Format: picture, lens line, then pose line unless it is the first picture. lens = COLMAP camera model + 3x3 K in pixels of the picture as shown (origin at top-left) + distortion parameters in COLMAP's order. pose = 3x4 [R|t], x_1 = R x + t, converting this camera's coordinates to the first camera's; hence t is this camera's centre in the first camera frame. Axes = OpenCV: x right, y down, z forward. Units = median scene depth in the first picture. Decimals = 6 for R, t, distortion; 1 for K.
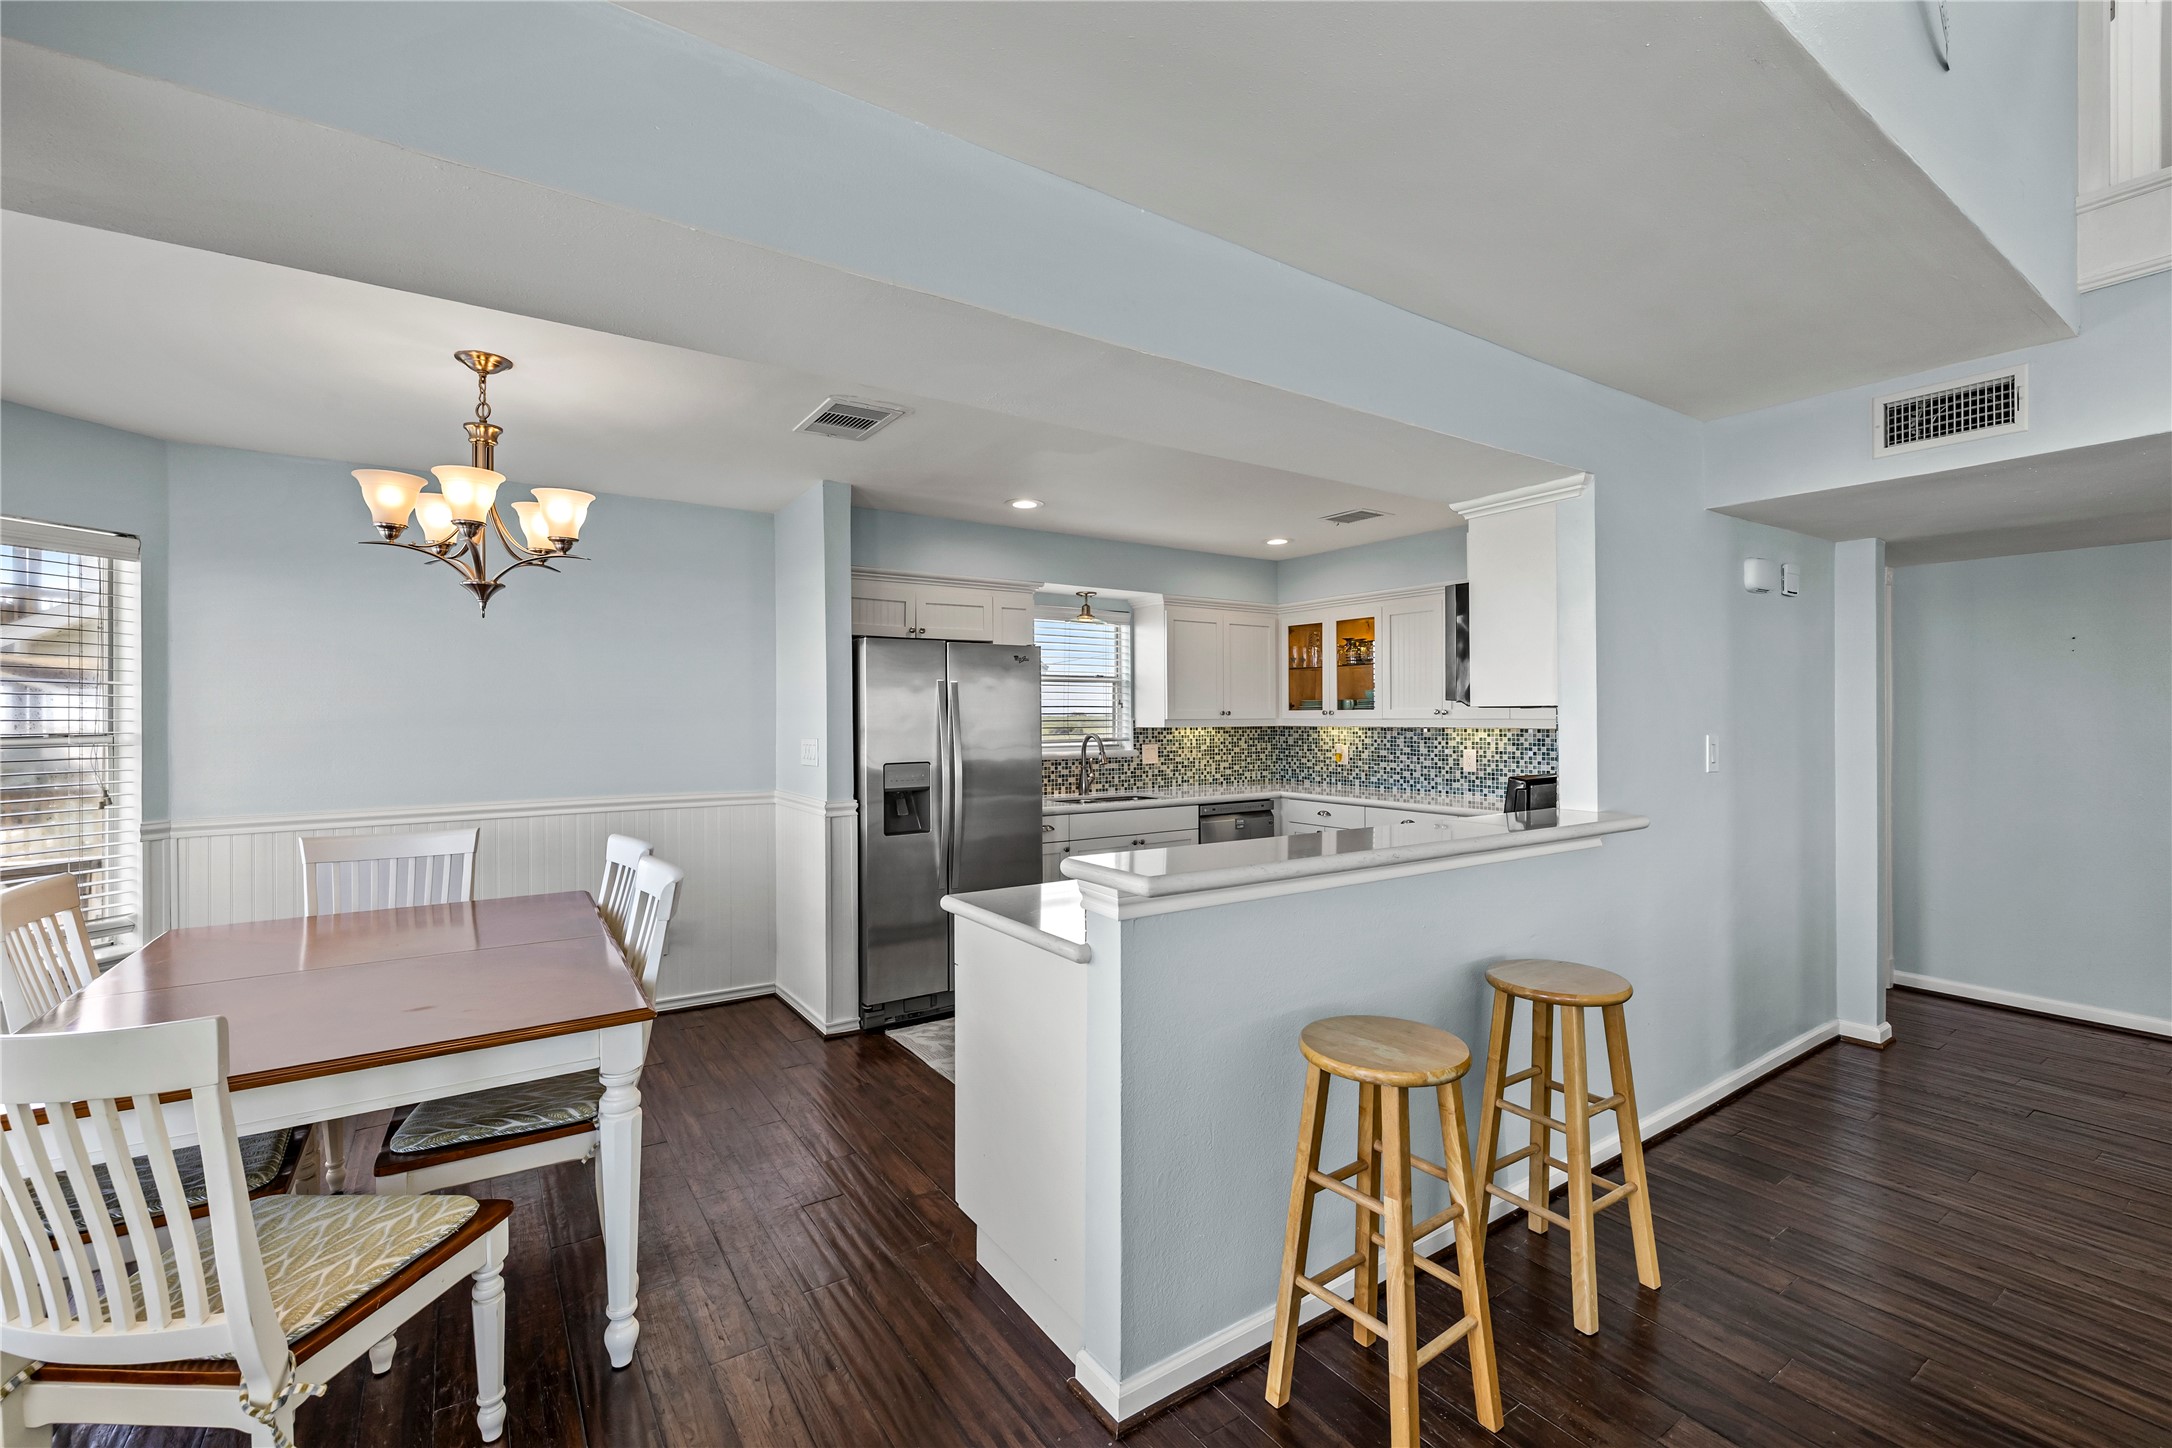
lens RADIAL K [[926.2, 0, 1095.9], [0, 926.2, 709.4], [0, 0, 1]] dist [0.003147, -0.000311]
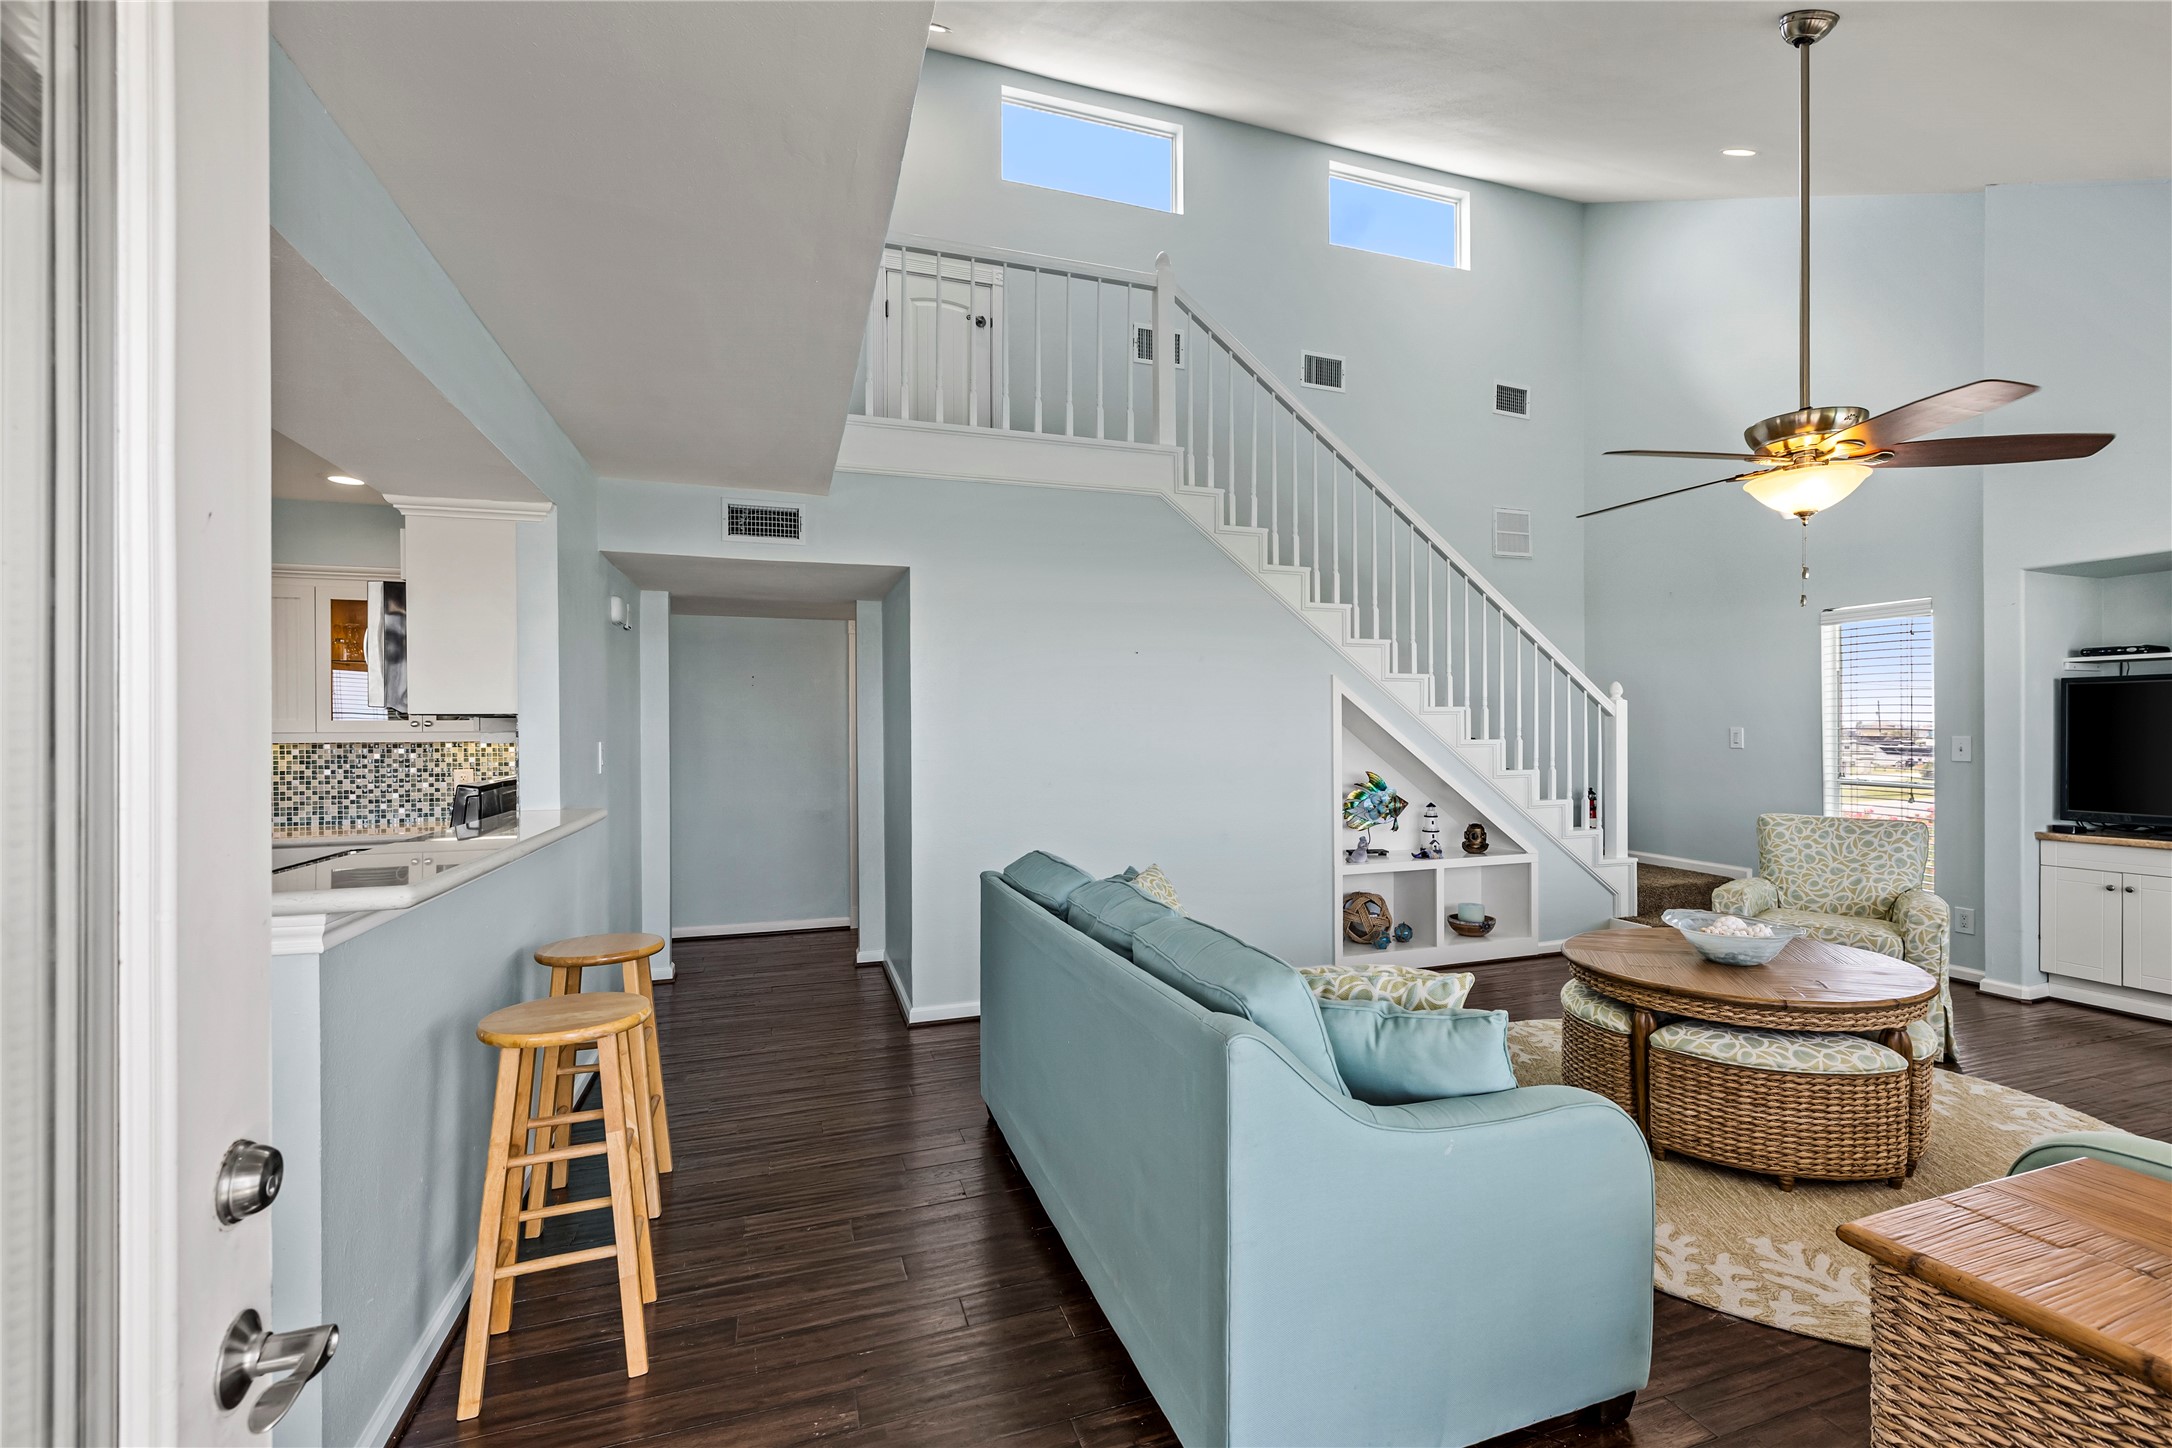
lens RADIAL K [[926.2, 0, 1142.6], [0, 926.2, 733.1], [0, 0, 1]] dist [0.003147, -0.000311]
pose [[0.249220, -0.000827, 0.968447, -0.195215], [-0.000162, 1.000000, 0.000896, 0.009319], [-0.968447, -0.000380, 0.249219, 0.022855]]
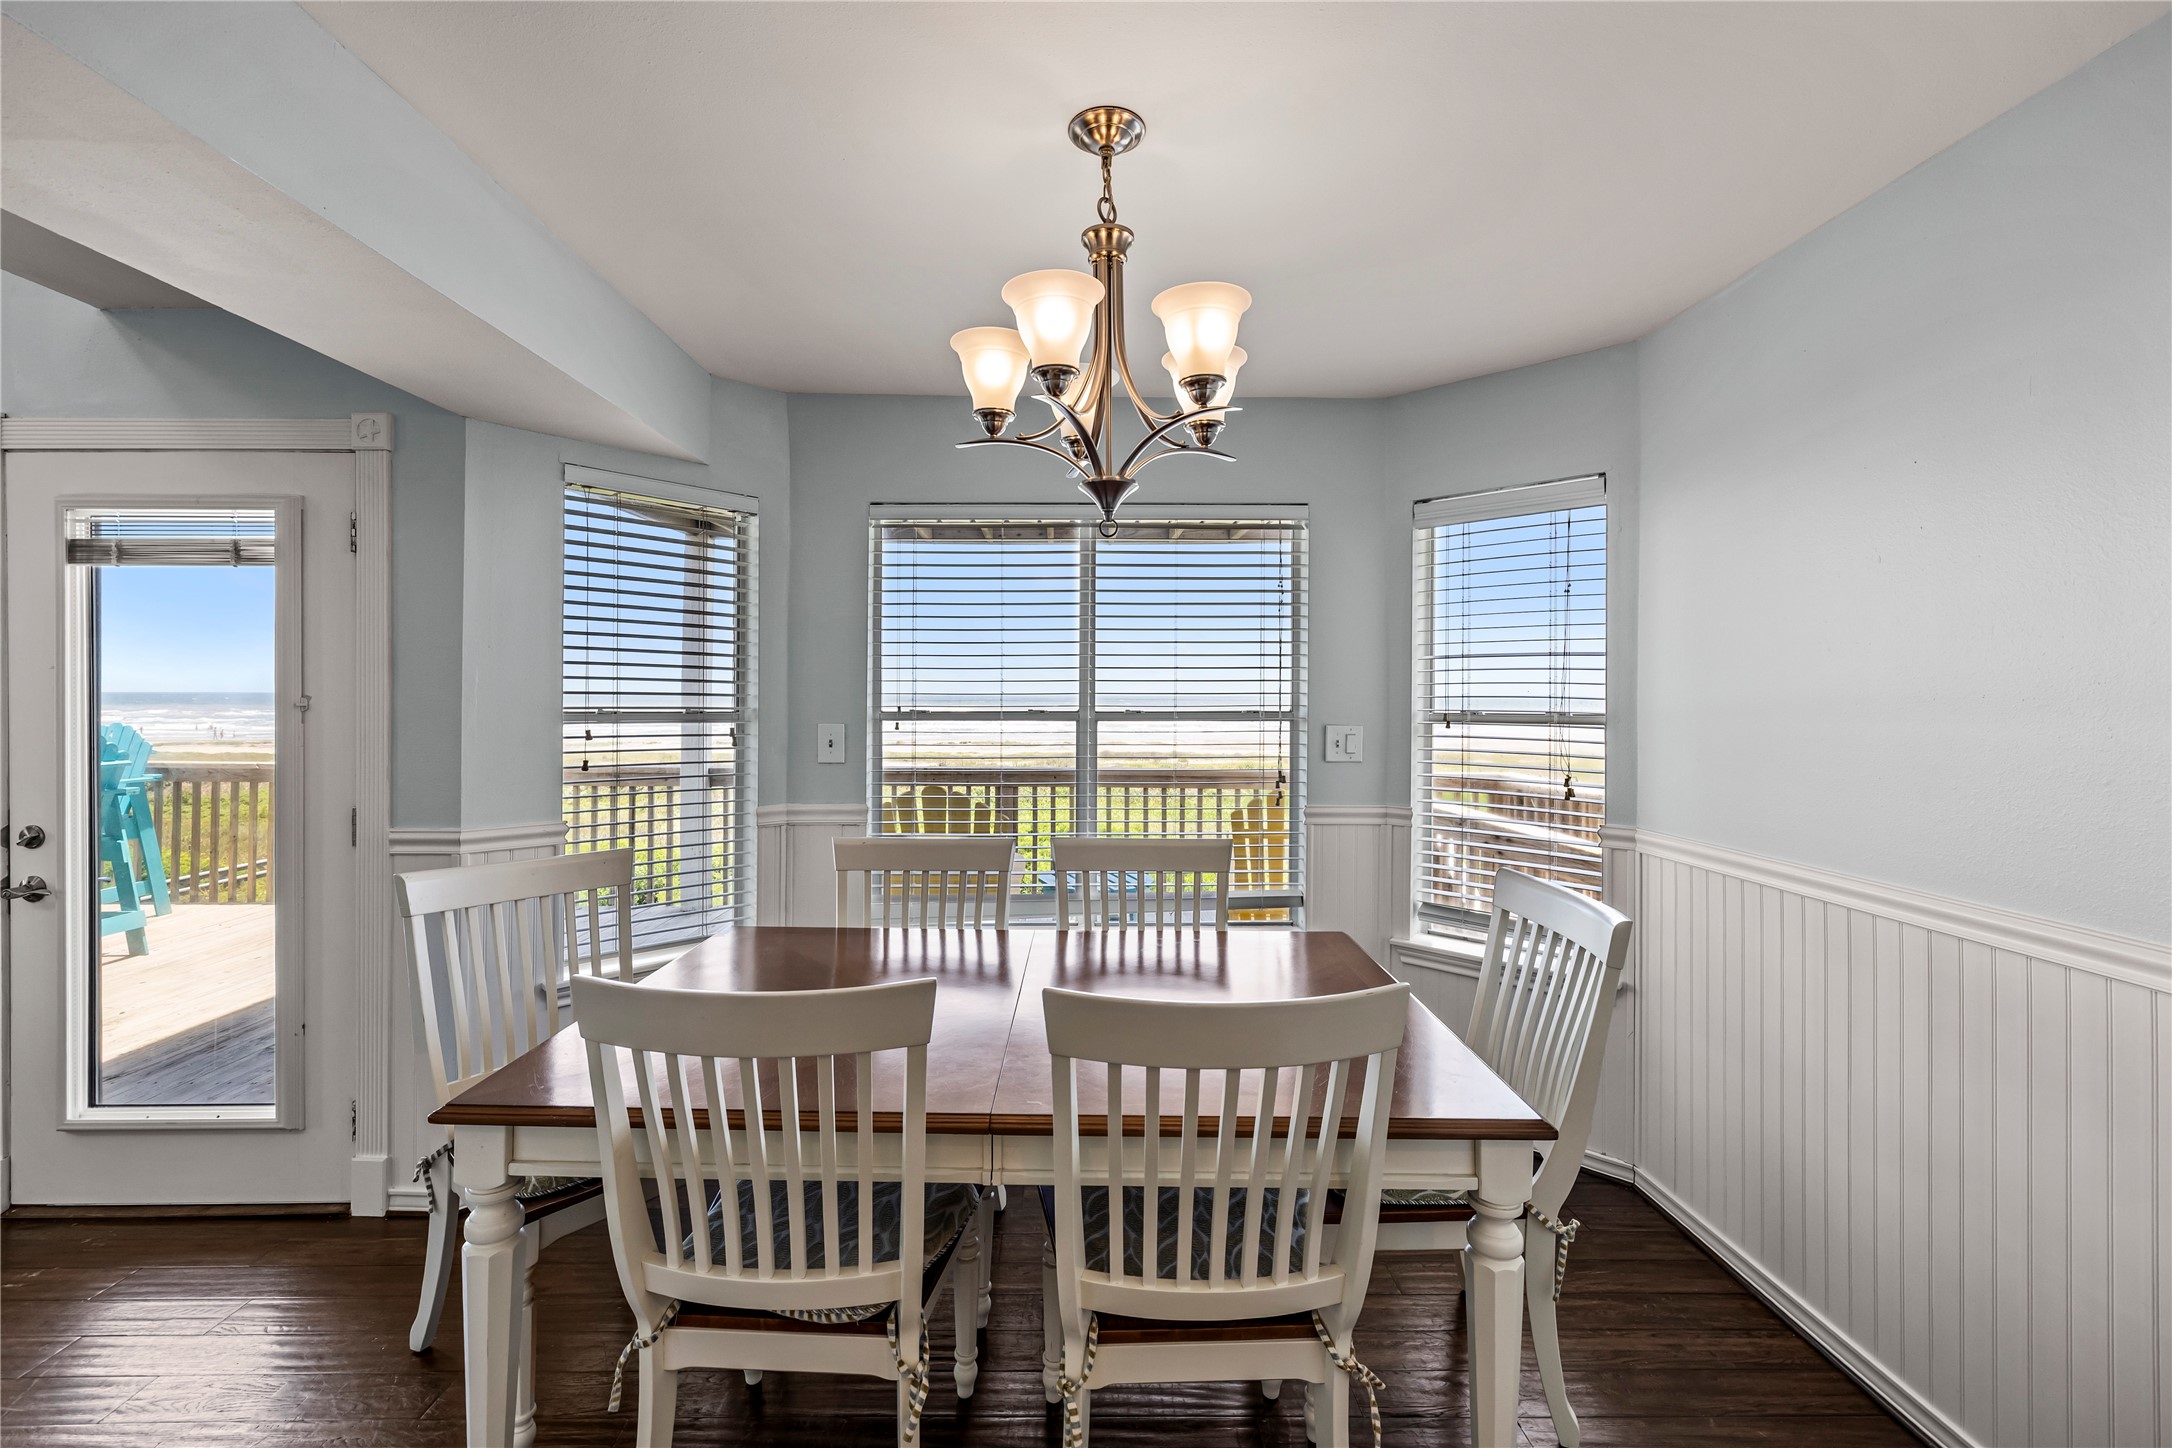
lens RADIAL K [[926.2, 0, 1084.1], [0, 926.2, 695.1], [0, 0, 1]] dist [0.003147, -0.000311]
pose [[-0.559814, 0.002839, -0.828614, -0.063063], [0.001562, 0.999996, 0.002370, 0.004213], [0.828617, 0.000032, -0.559816, 0.683002]]
